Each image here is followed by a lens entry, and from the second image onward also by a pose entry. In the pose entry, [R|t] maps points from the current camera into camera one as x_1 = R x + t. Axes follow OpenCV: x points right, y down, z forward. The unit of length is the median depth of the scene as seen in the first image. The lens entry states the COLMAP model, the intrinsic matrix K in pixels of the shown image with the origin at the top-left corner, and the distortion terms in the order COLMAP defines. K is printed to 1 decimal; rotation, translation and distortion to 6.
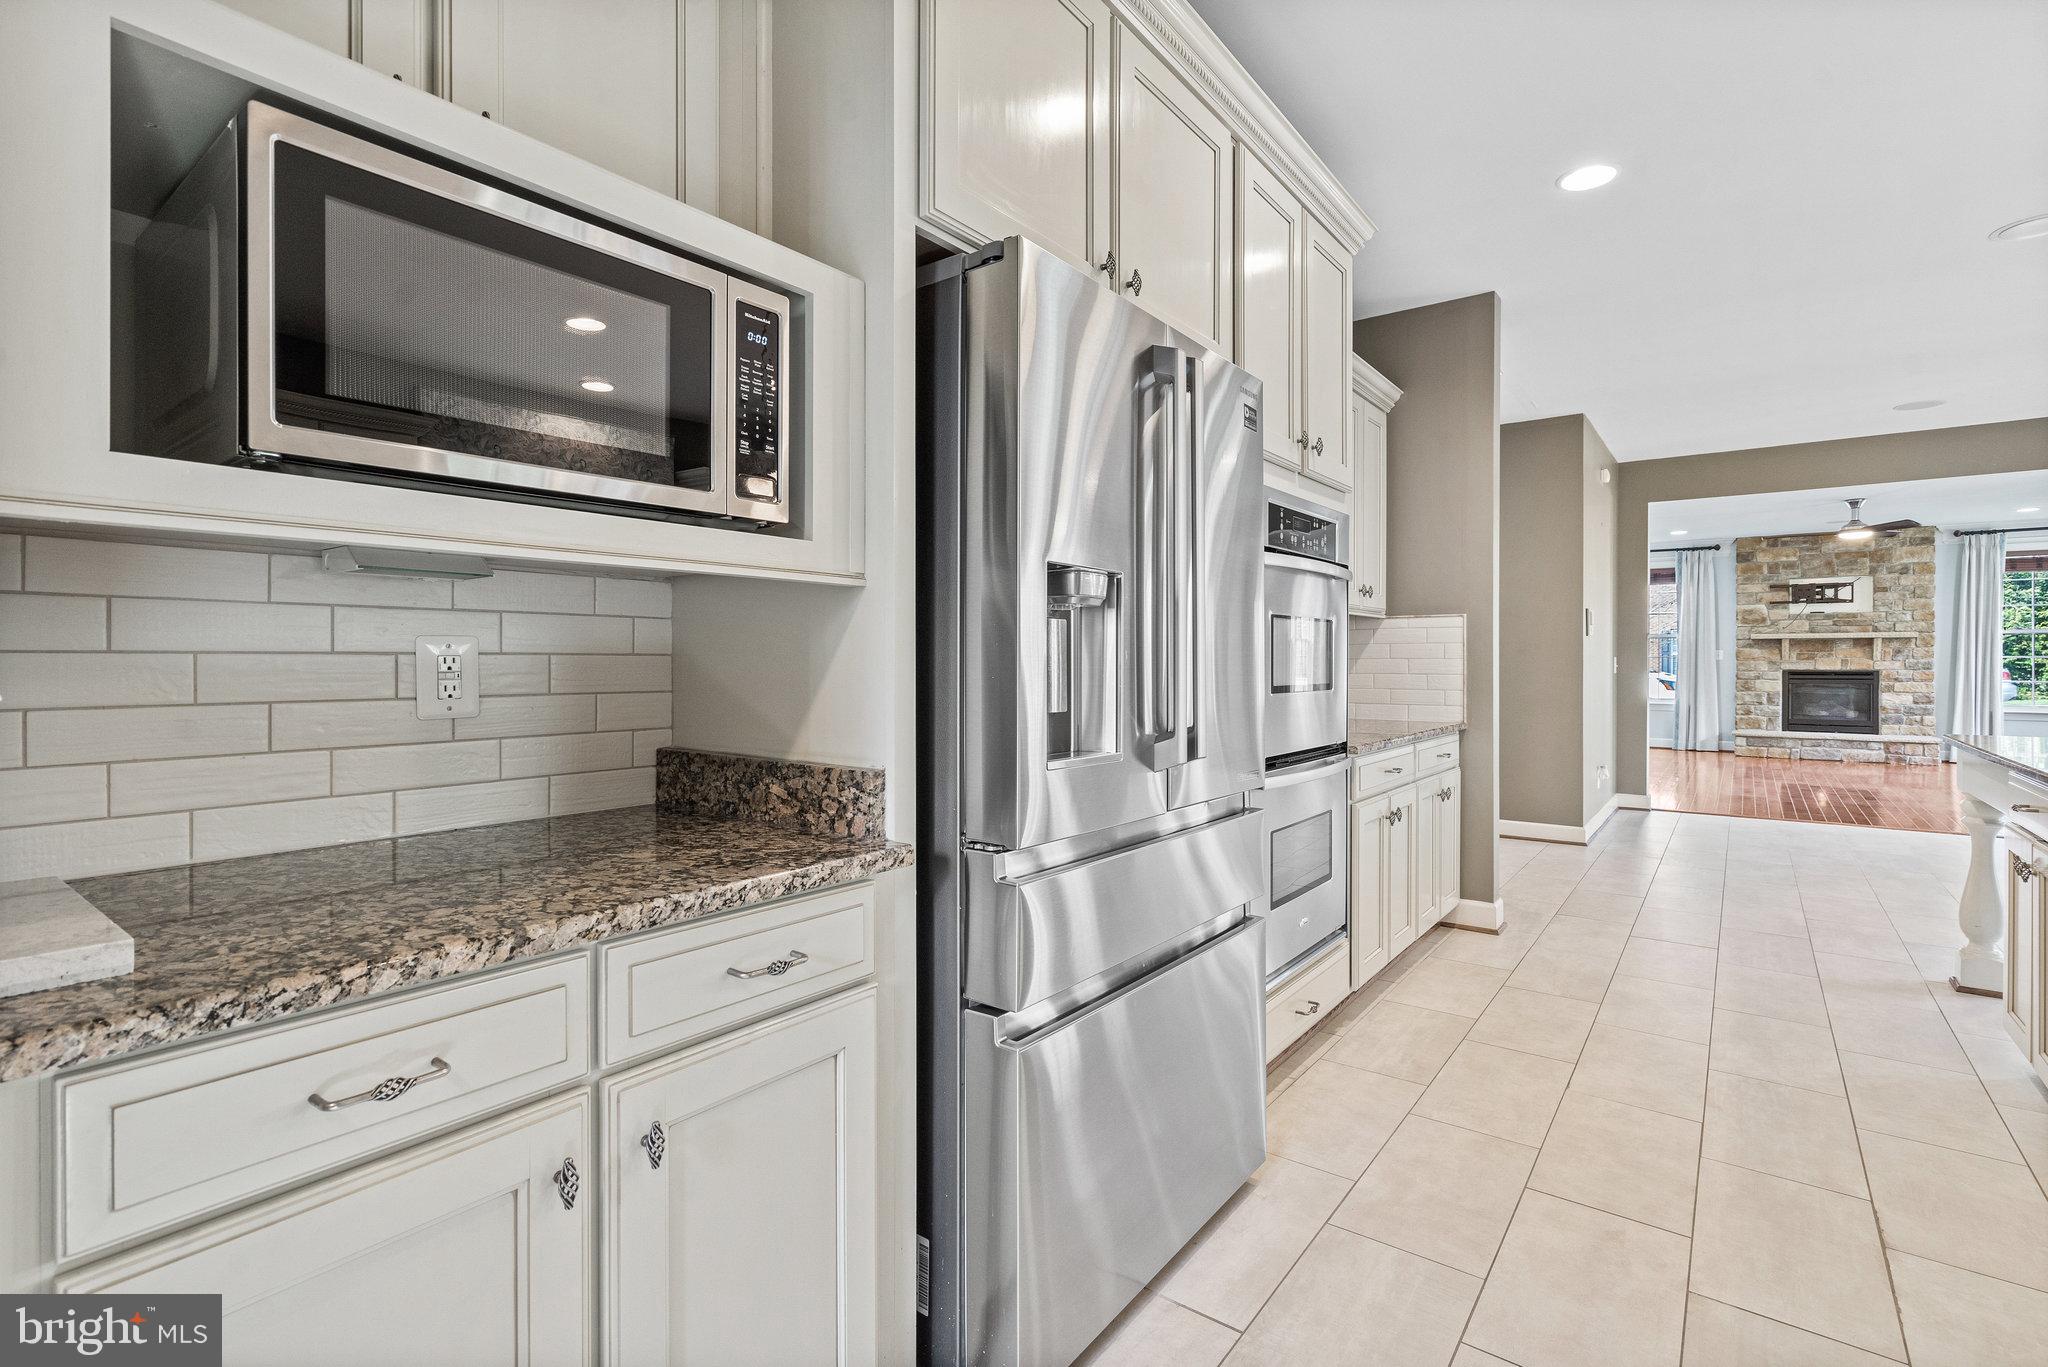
lens RADIAL K [[949.7, 0, 1015.0], [0, 949.7, 663.7], [0, 0, 1]] dist [-0.000851, -0.000069]
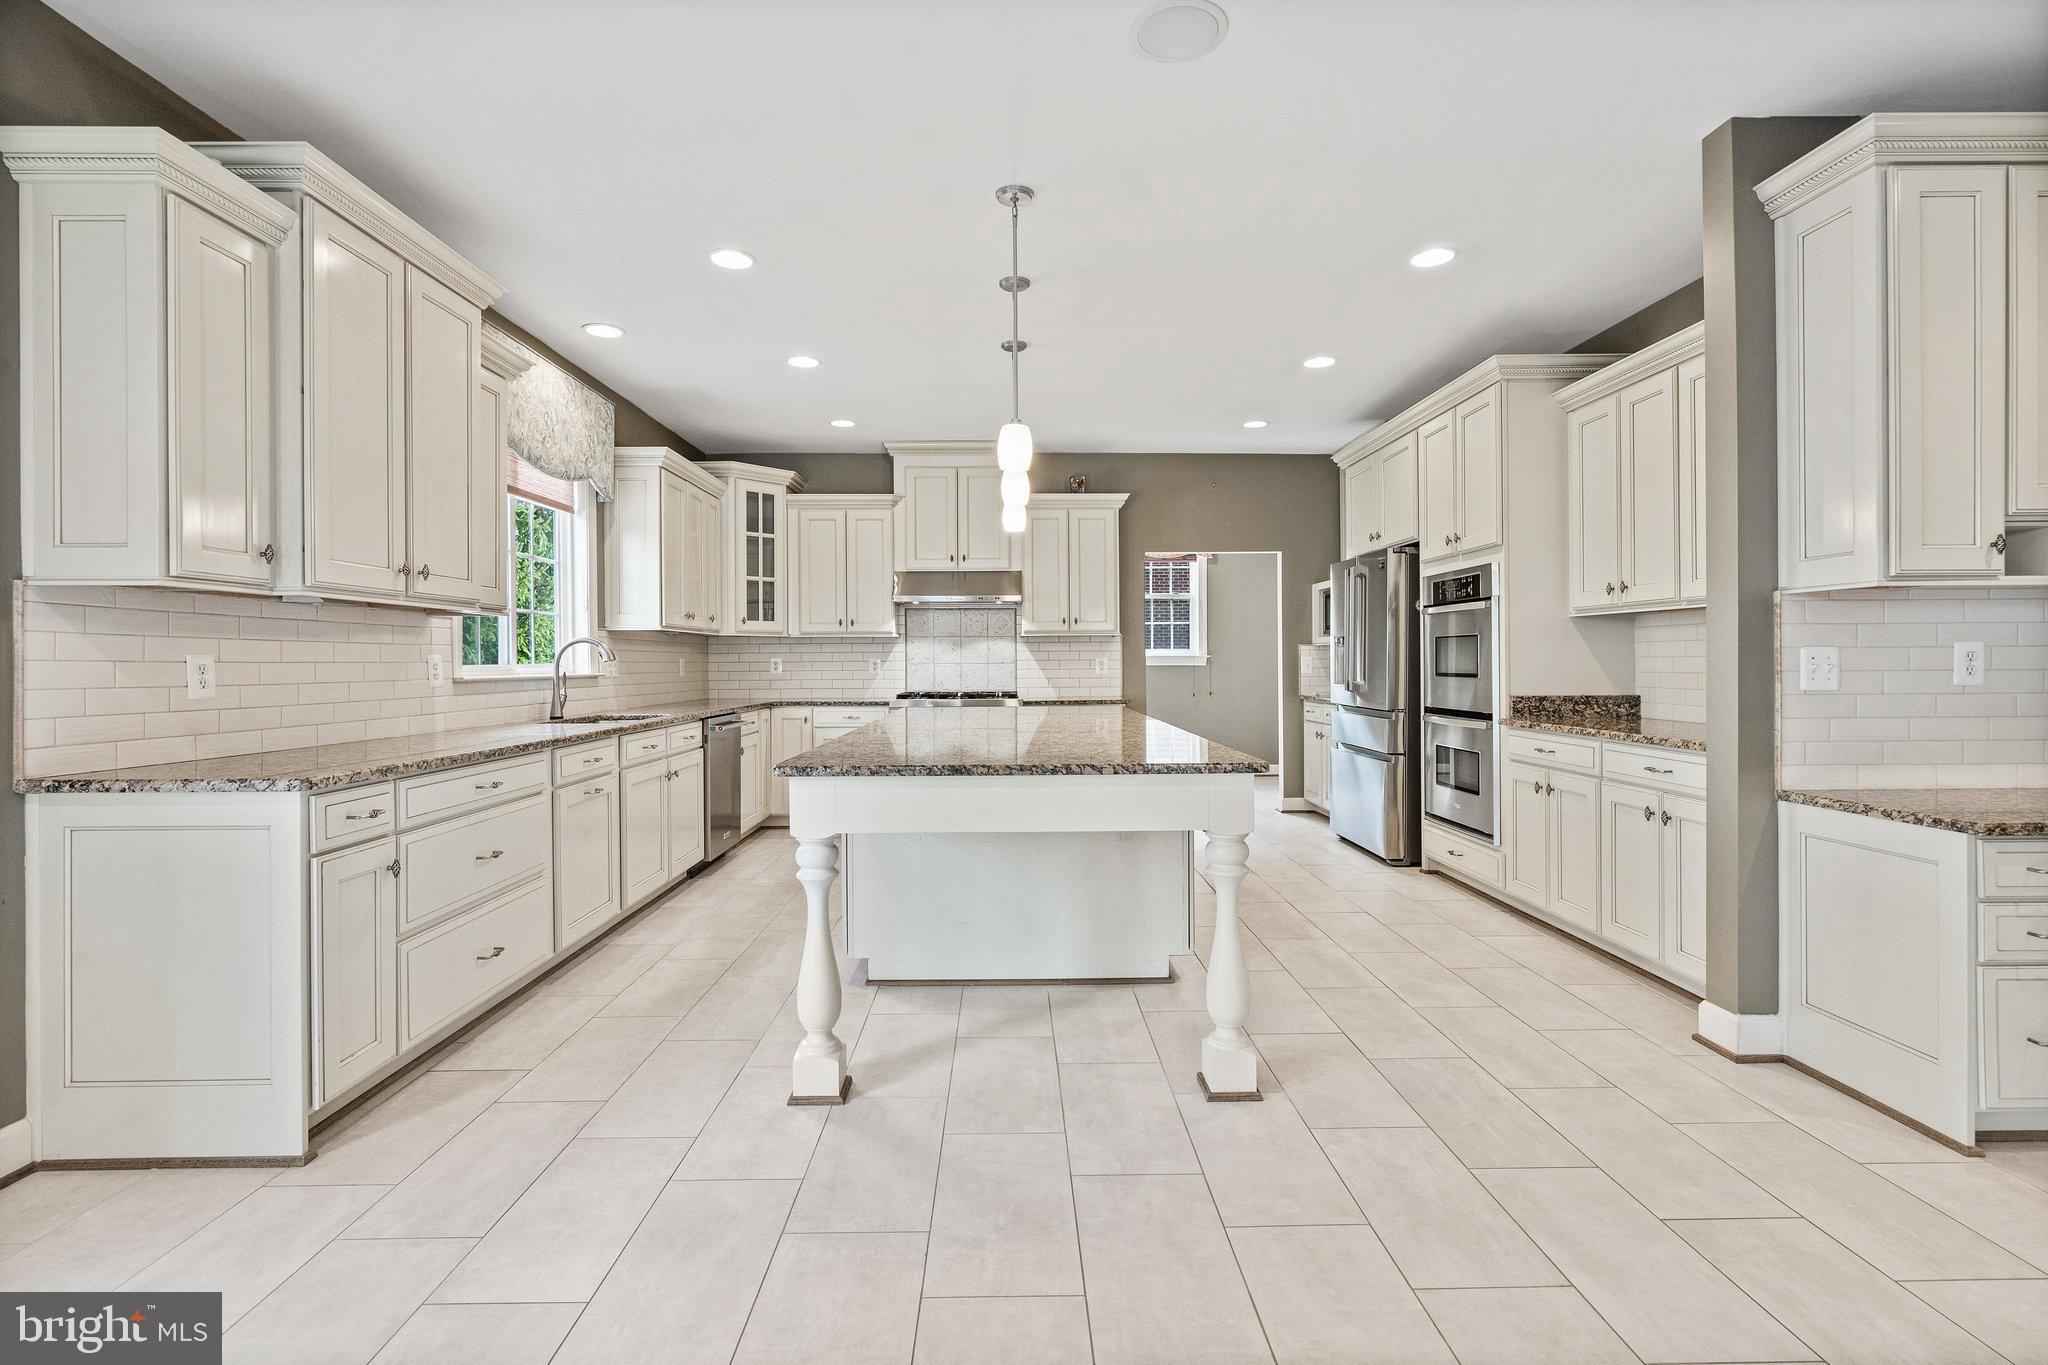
lens RADIAL K [[951.9, 0, 1024.8], [0, 951.9, 660.1], [0, 0, 1]] dist [0.000247, 0.001135]
pose [[-0.786282, -0.000624, -0.617868, 4.218195], [-0.001657, 0.999998, 0.001100, -0.002834], [0.617866, 0.001889, -0.786281, 3.911033]]
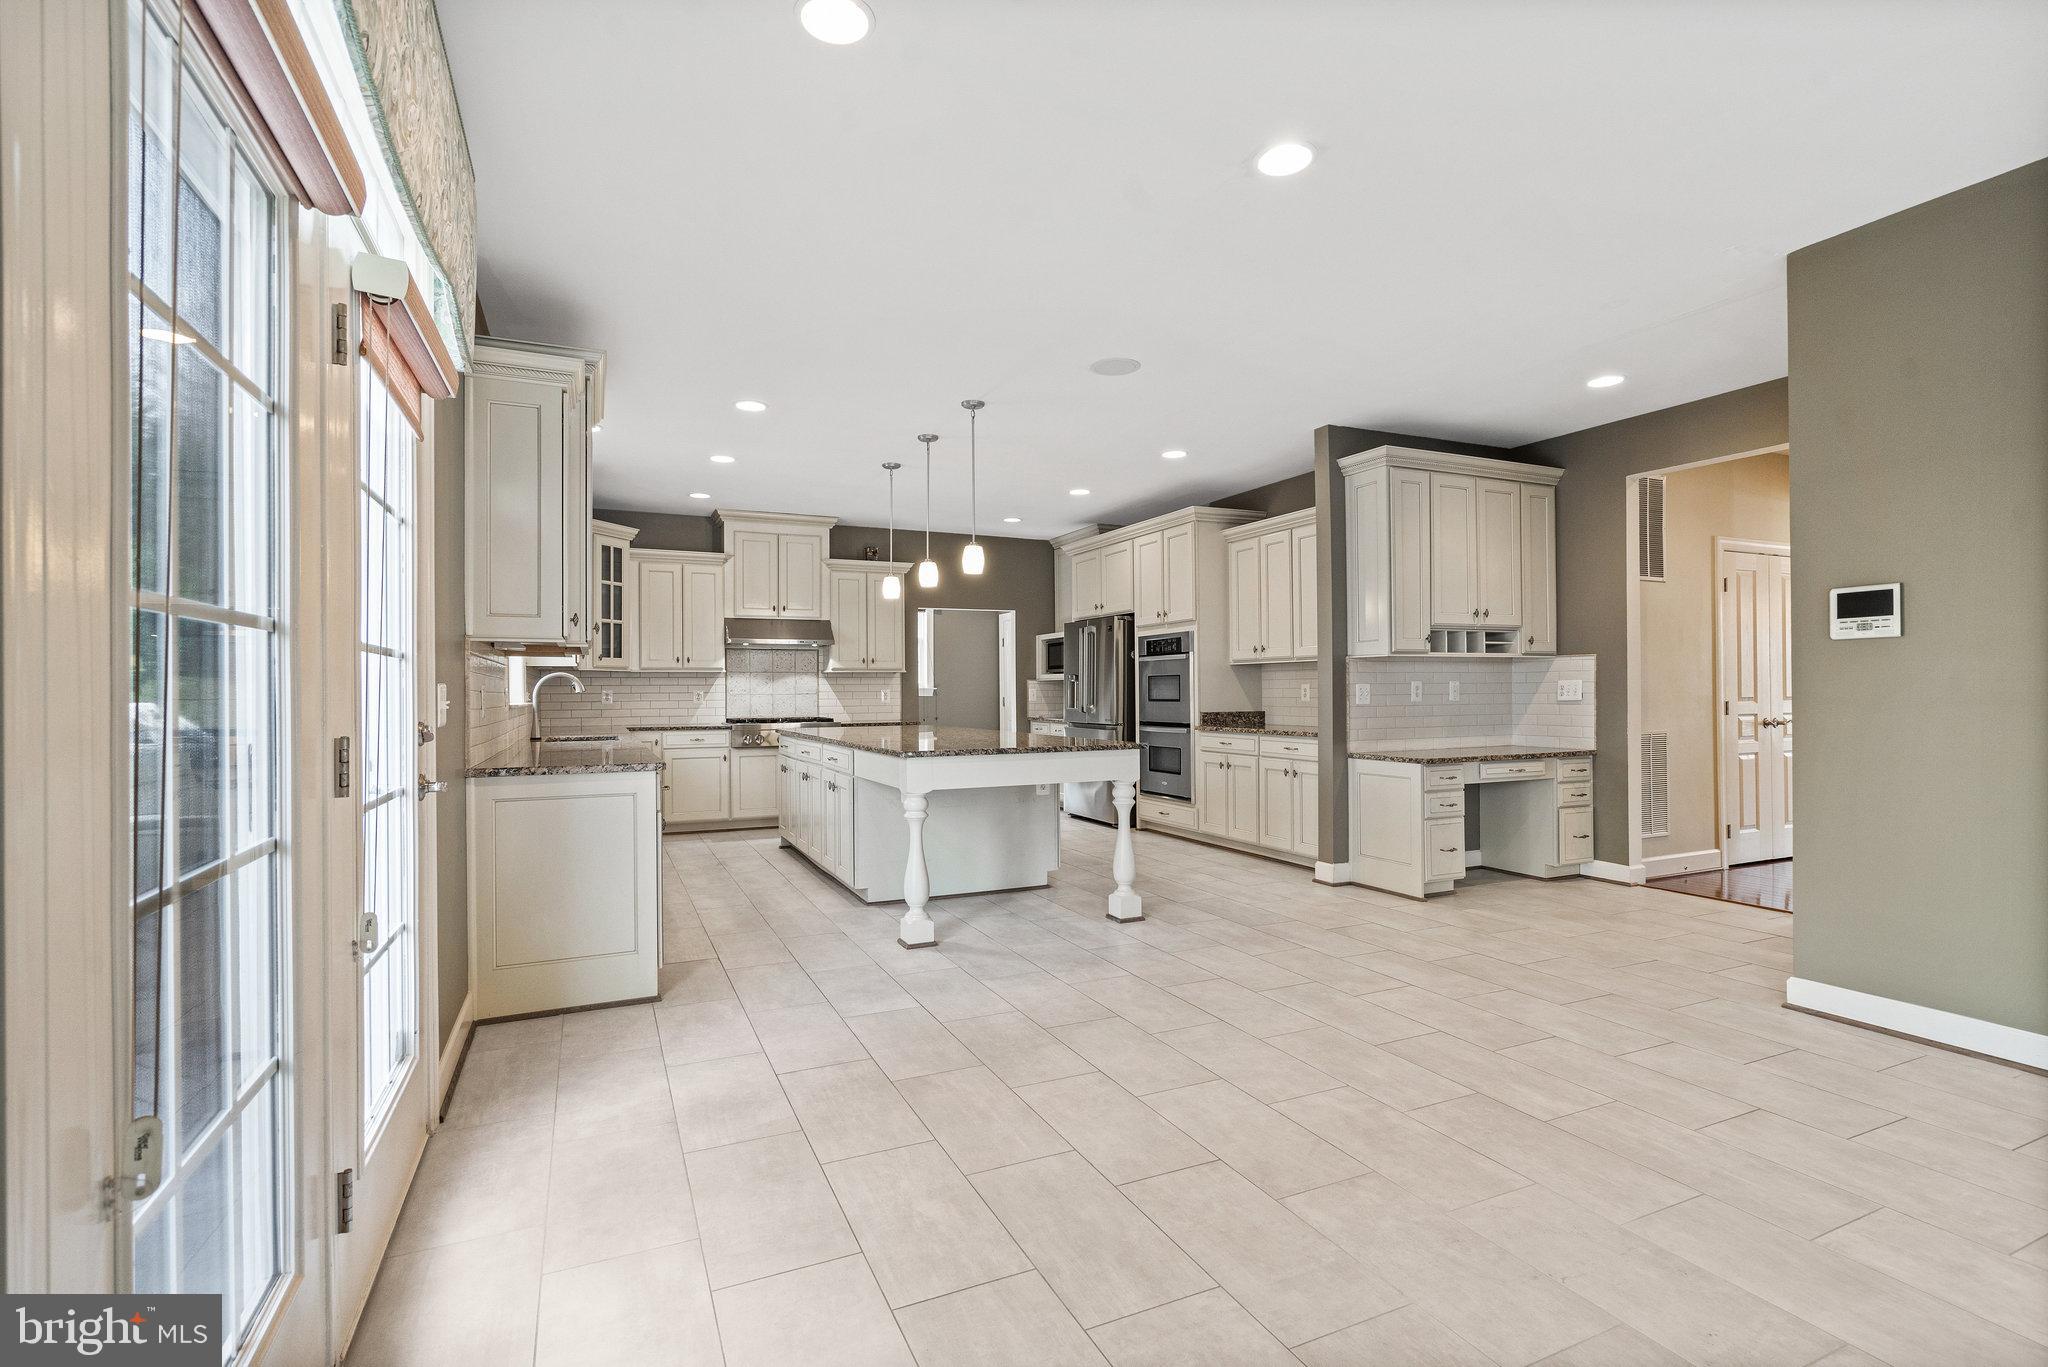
lens RADIAL K [[948.2, 0, 1024.0], [0, 948.2, 683.5], [0, 0, 1]] dist [-0.001319, 0.000151]
pose [[-0.469850, -0.007950, -0.882711, 6.163894], [0.000093, 0.999959, -0.009055, 0.006528], [0.882746, -0.004336, -0.469830, 4.013464]]
